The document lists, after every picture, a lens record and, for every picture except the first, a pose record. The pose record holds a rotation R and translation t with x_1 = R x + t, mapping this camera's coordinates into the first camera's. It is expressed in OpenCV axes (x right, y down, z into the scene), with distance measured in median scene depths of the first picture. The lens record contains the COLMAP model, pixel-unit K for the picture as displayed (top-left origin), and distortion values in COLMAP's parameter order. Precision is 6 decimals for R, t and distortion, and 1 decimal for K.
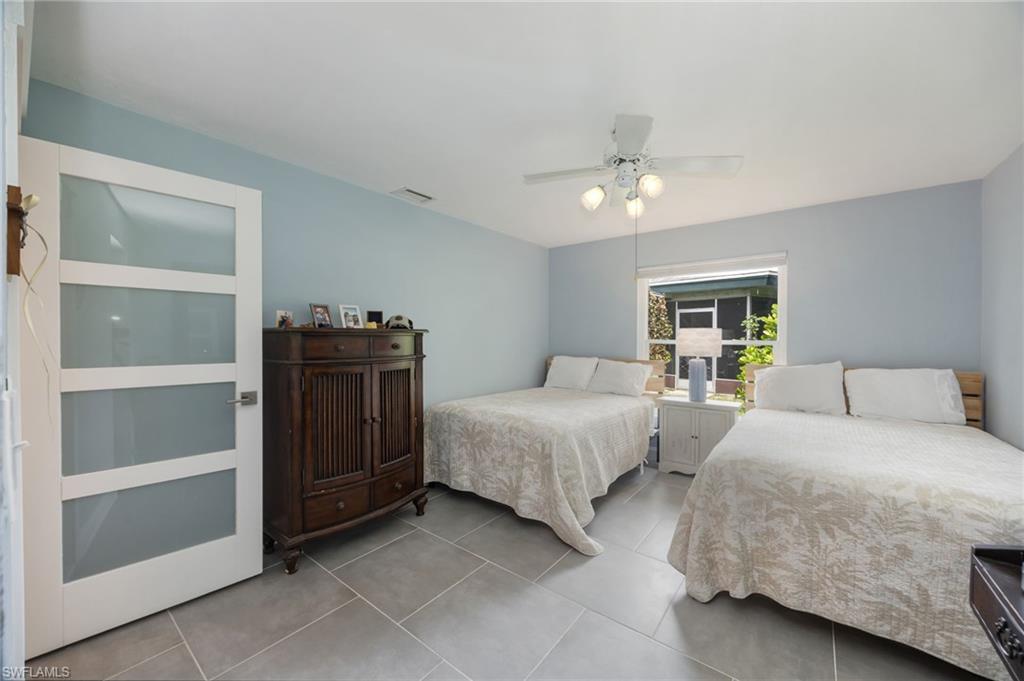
lens RADIAL K [[392.2, 0, 513.9], [0, 392.2, 341.6], [0, 0, 1]] dist [-0.002548, -0.000100]
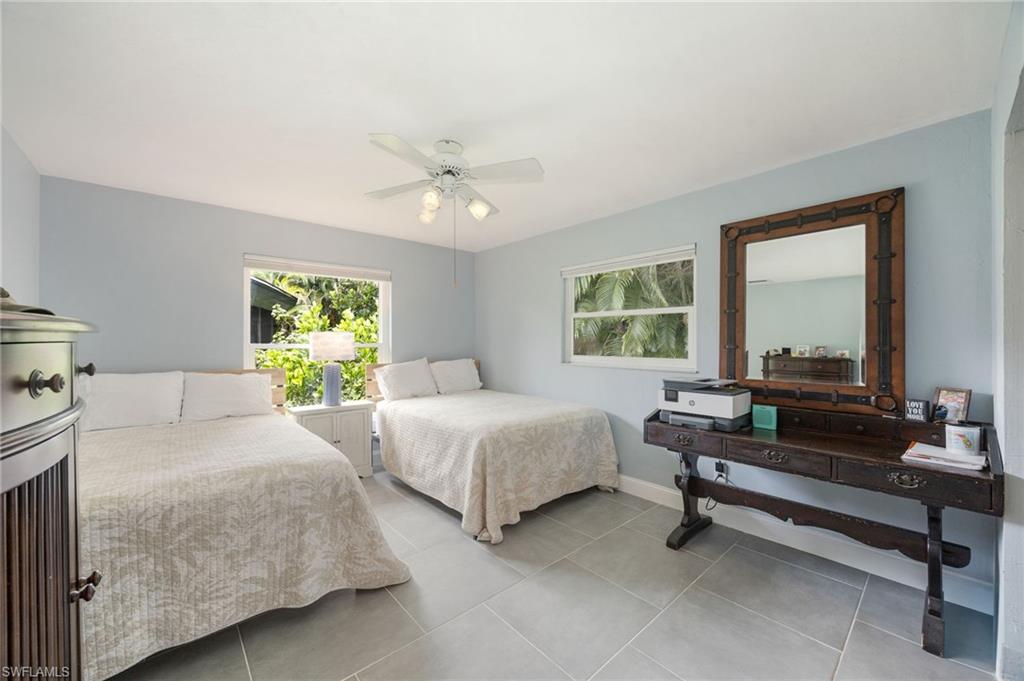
lens RADIAL K [[392.2, 0, 515.1], [0, 392.2, 339.2], [0, 0, 1]] dist [-0.002548, -0.000100]
pose [[0.174028, 0.000003, 0.984741, -0.565728], [0.014932, 0.999885, -0.002642, -0.007569], [-0.984627, 0.015164, 0.174008, 0.501435]]
